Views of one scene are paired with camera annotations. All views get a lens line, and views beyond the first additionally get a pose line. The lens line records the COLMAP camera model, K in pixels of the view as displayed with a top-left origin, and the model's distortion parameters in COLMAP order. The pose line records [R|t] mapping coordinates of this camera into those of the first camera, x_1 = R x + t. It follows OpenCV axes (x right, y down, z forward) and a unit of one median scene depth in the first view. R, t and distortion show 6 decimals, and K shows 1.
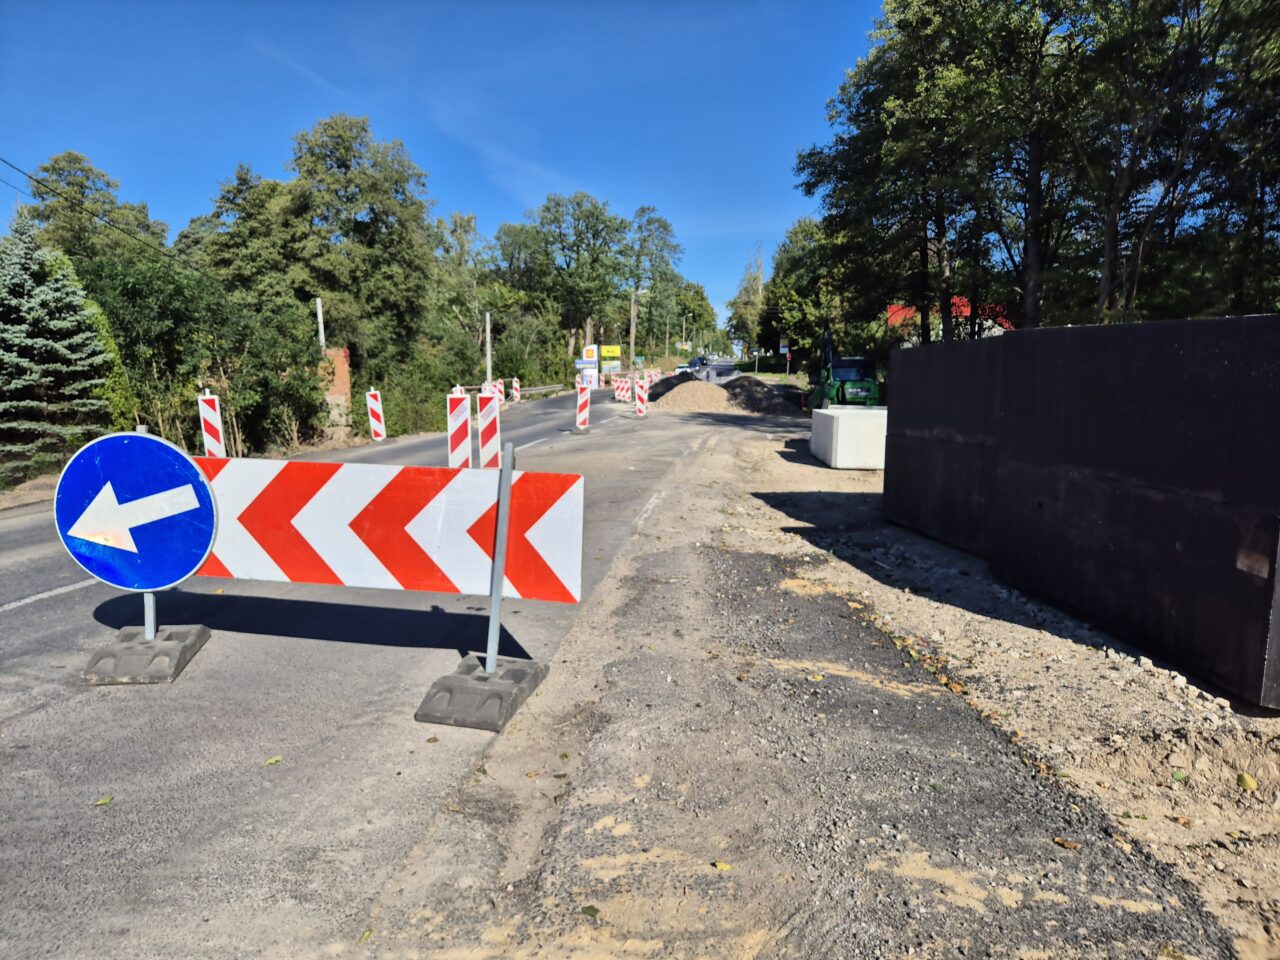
lens RADIAL K [[837.8, 0, 636.7], [0, 837.8, 484.6], [0, 0, 1]] dist [0.059352, -0.063030]
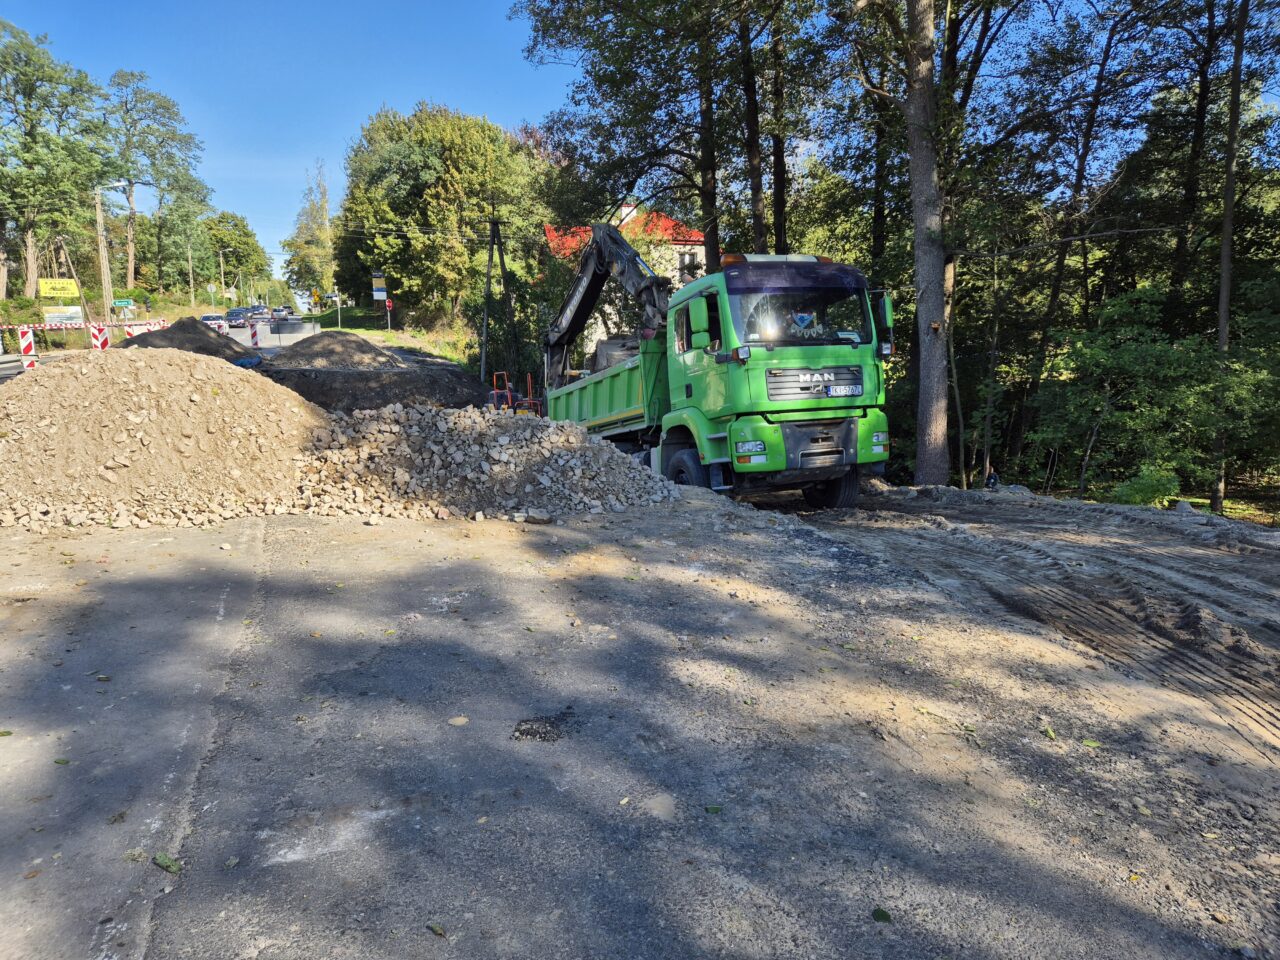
lens RADIAL K [[847.8, 0, 639.7], [0, 847.8, 490.2], [0, 0, 1]] dist [0.069470, -0.055271]
pose [[0.884429, -0.090654, 0.457786, 0.028614], [0.067005, 0.995455, 0.067675, -0.033754], [-0.461840, -0.029180, 0.886483, 0.268538]]
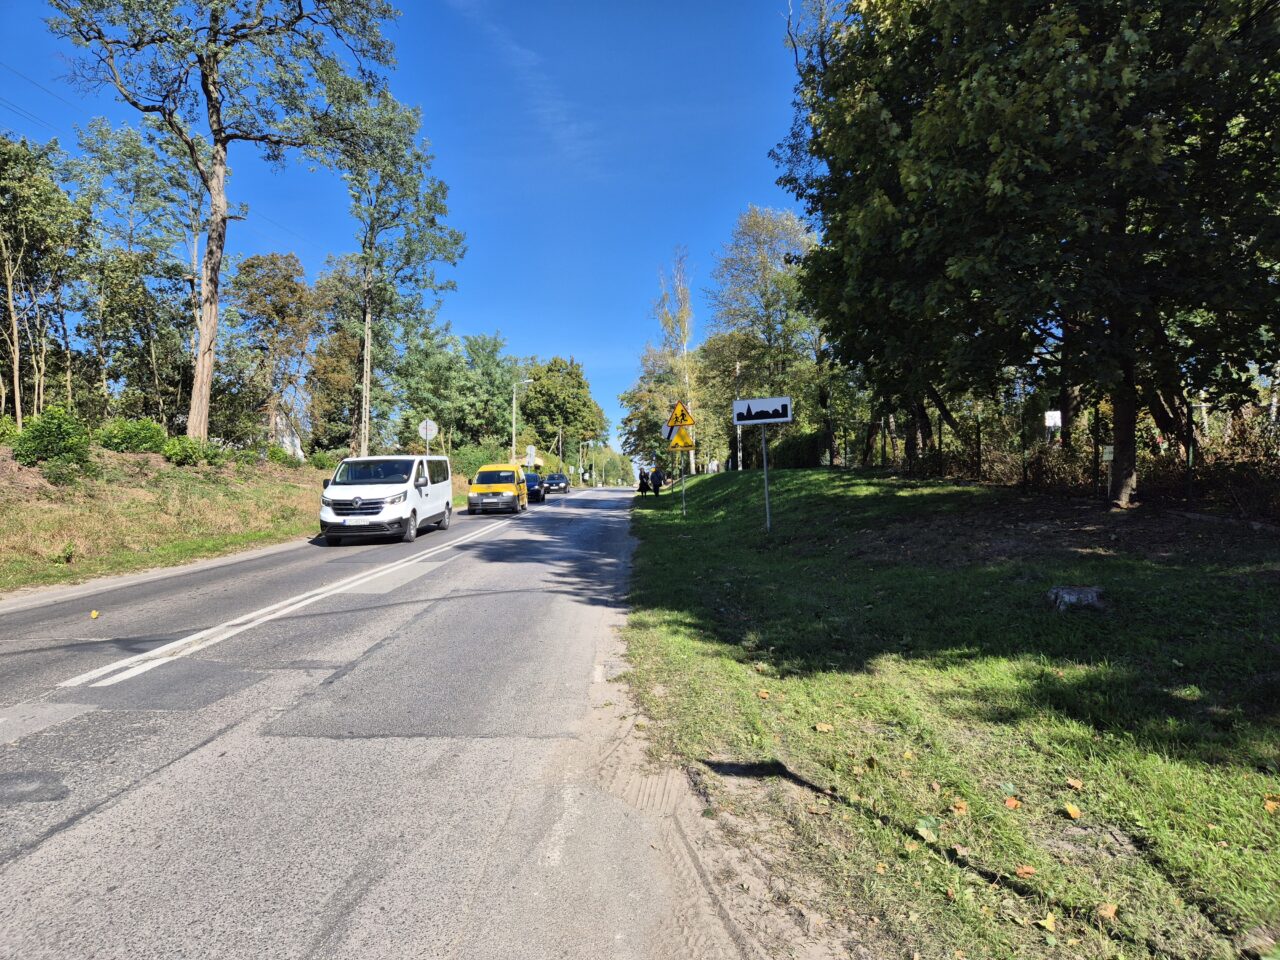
lens RADIAL K [[837.8, 0, 636.7], [0, 837.8, 484.6], [0, 0, 1]] dist [0.059352, -0.063030]
pose [[0.993090, -0.002731, 0.117325, 0.108783], [0.020591, 0.988275, -0.151289, -0.136834], [-0.115537, 0.152660, 0.981502, 0.951283]]
